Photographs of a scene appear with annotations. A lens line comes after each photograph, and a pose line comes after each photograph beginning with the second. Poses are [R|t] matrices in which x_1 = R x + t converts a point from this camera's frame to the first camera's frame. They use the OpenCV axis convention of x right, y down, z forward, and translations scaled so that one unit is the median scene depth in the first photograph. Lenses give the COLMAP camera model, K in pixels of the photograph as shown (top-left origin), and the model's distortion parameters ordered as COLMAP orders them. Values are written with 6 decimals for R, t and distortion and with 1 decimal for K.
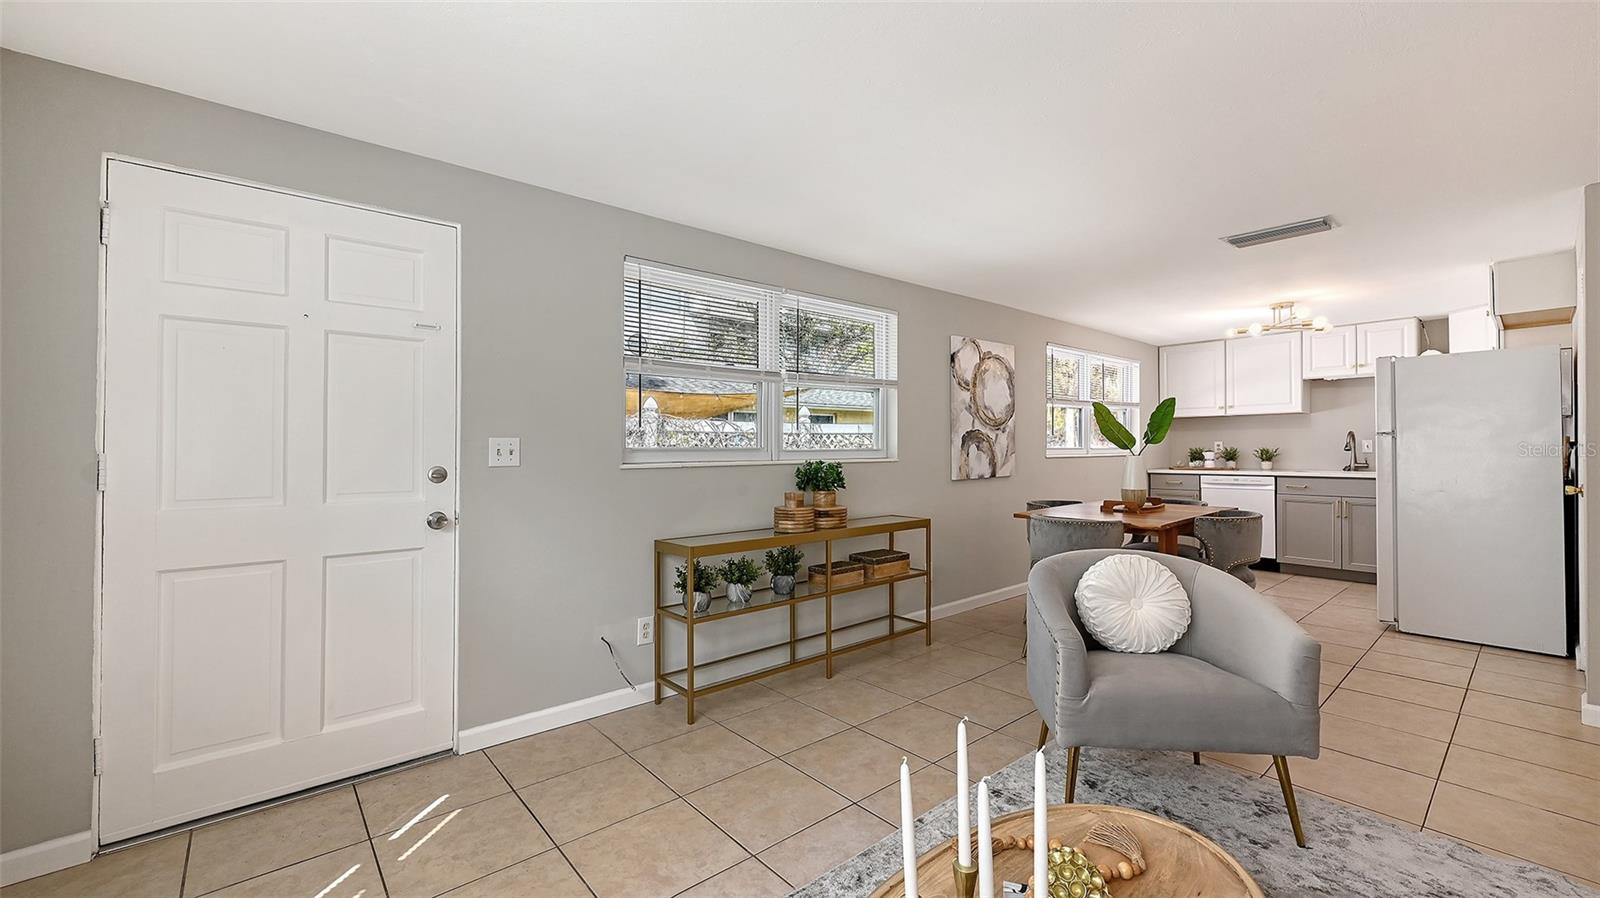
lens RADIAL K [[649.1, 0, 799.5], [0, 649.1, 446.3], [0, 0, 1]] dist [-0.004958, 0.000182]
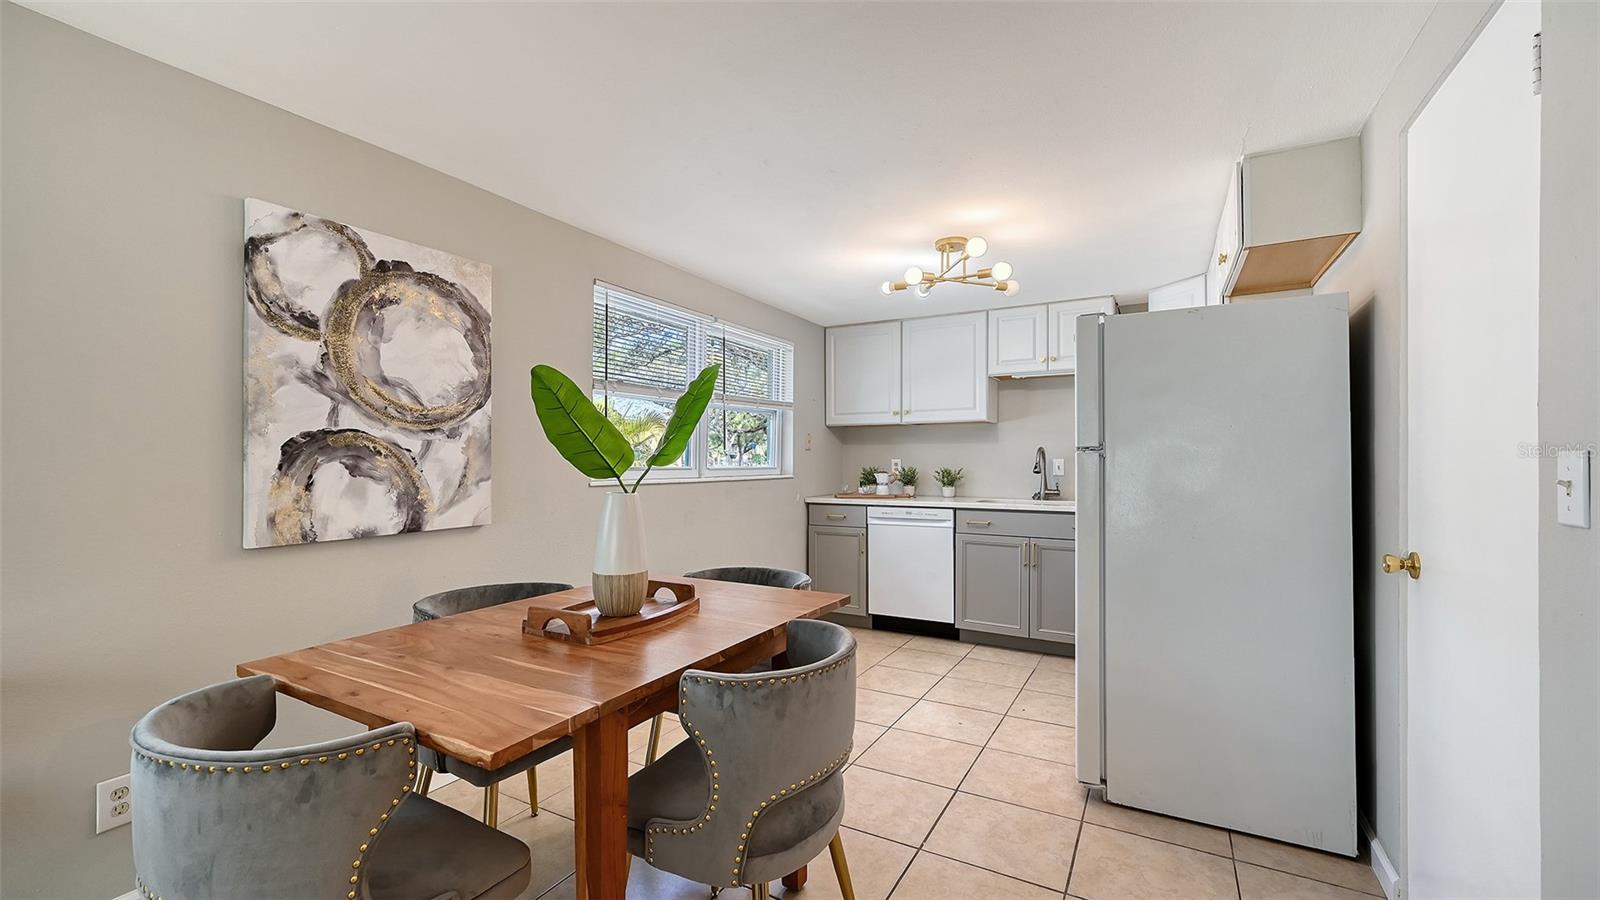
lens RADIAL K [[649.1, 0, 795.1], [0, 649.1, 458.4], [0, 0, 1]] dist [-0.004958, 0.000182]
pose [[0.942361, 0.008700, 0.334484, 0.387059], [-0.007769, 0.999961, -0.004122, -0.005716], [-0.334506, 0.001286, 0.942393, 0.450534]]
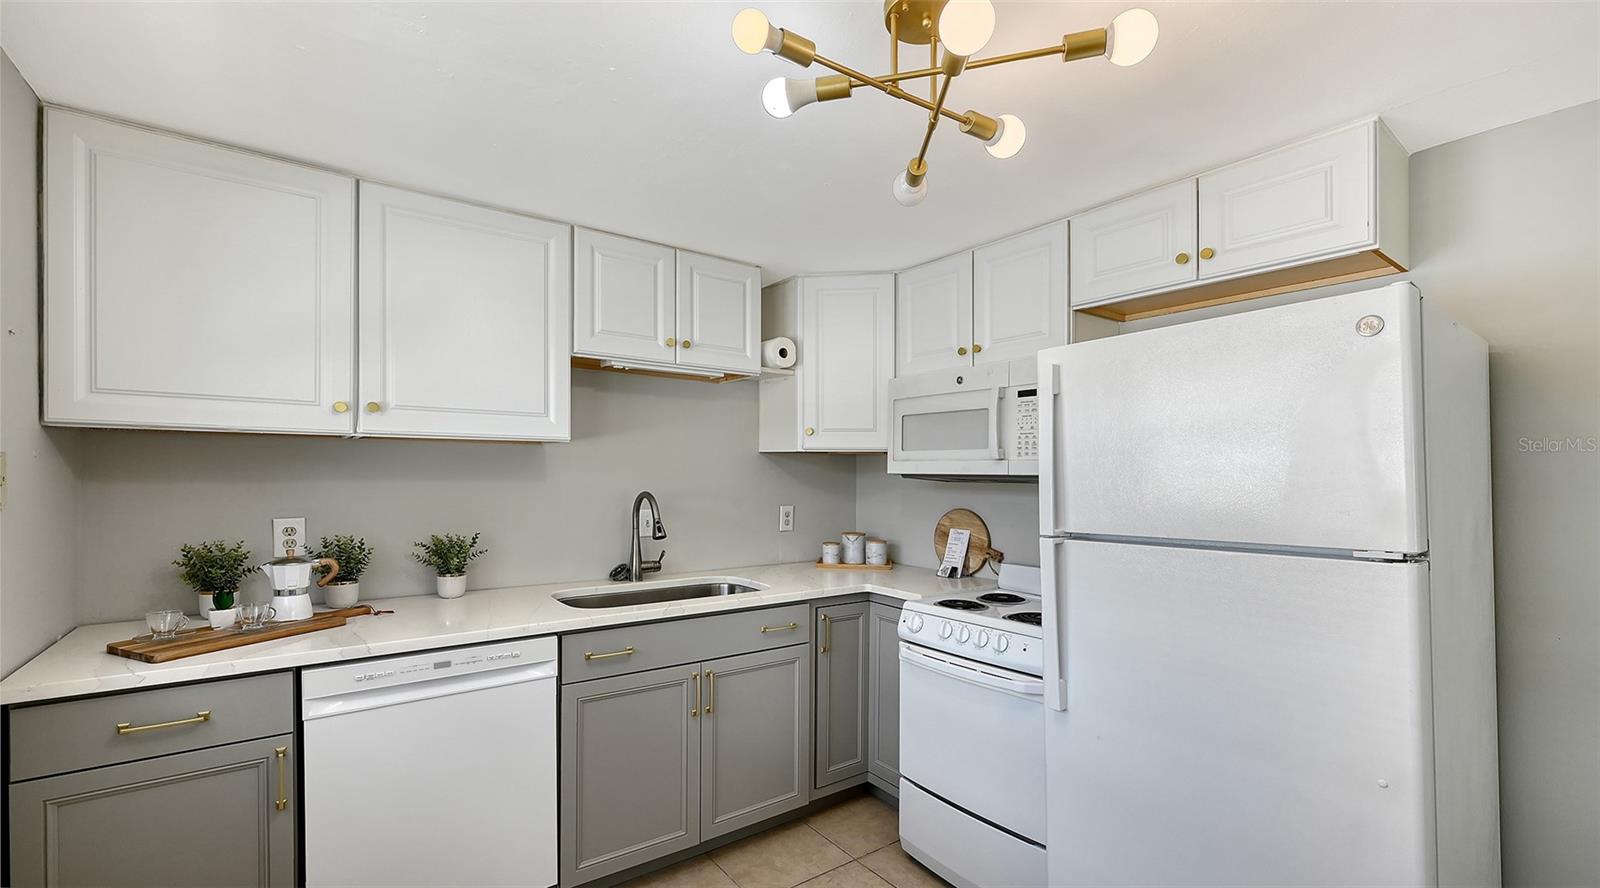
lens RADIAL K [[649.1, 0, 784.5], [0, 649.1, 473.9], [0, 0, 1]] dist [-0.004958, 0.000182]
pose [[0.064483, 0.002952, 0.997914, 0.488760], [-0.012023, 0.999925, -0.002181, -0.040979], [-0.997846, -0.011858, 0.064514, 1.017421]]
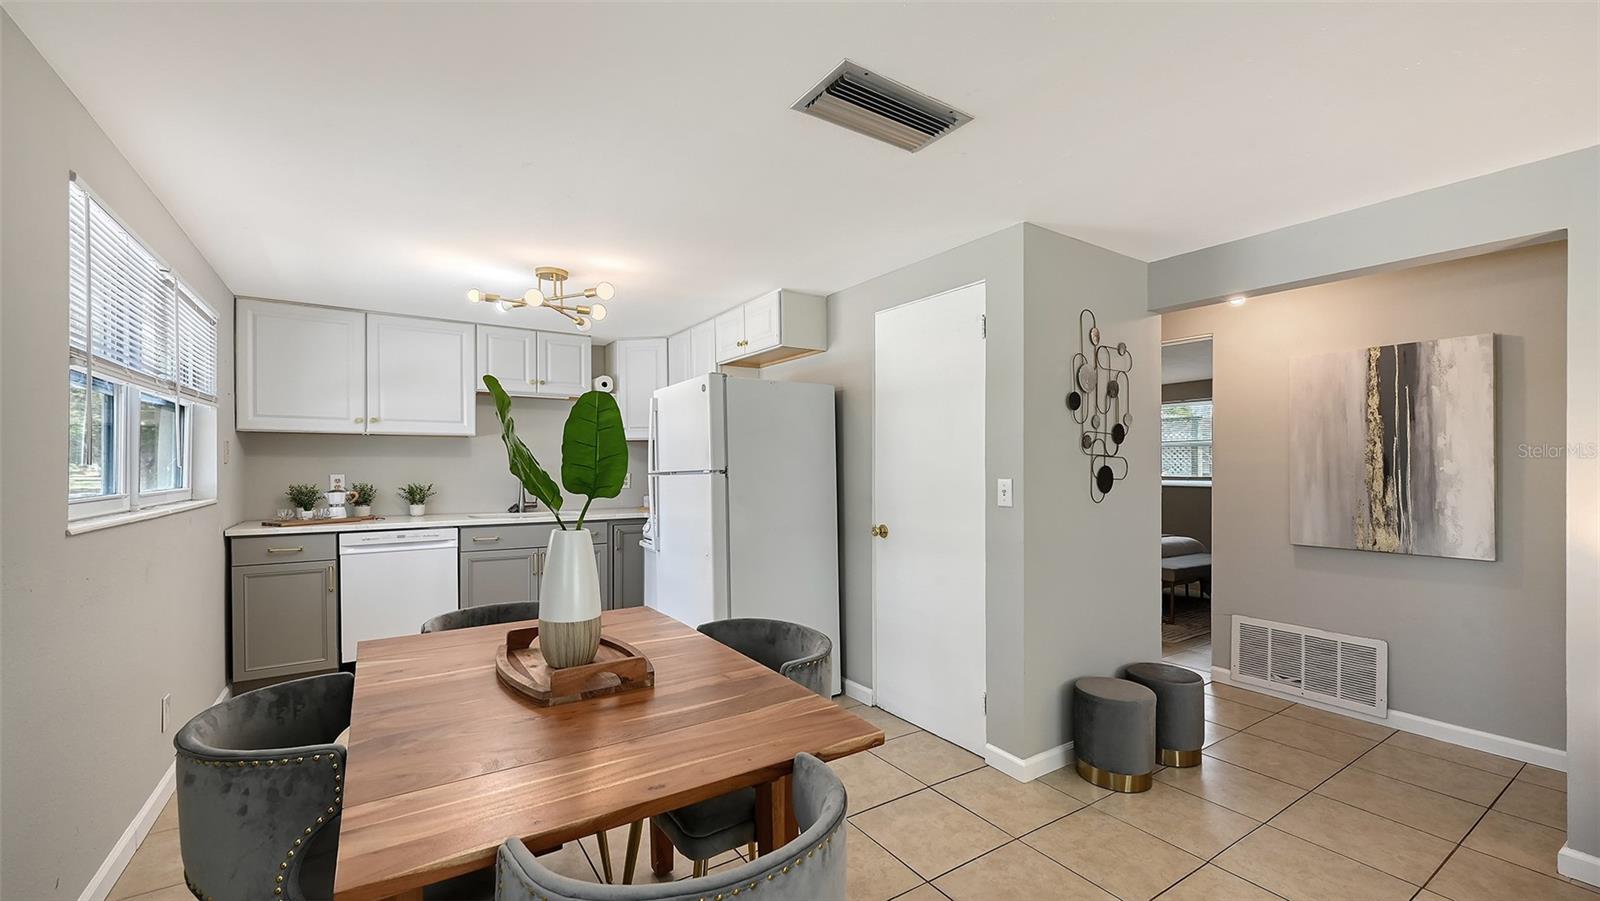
lens RADIAL K [[649.1, 0, 787.5], [0, 649.1, 465.0], [0, 0, 1]] dist [-0.004958, 0.000182]
pose [[0.134422, 0.009546, 0.990878, 0.120529], [-0.003690, 0.999951, -0.009132, -0.016662], [-0.990917, -0.002429, 0.134451, 0.662220]]
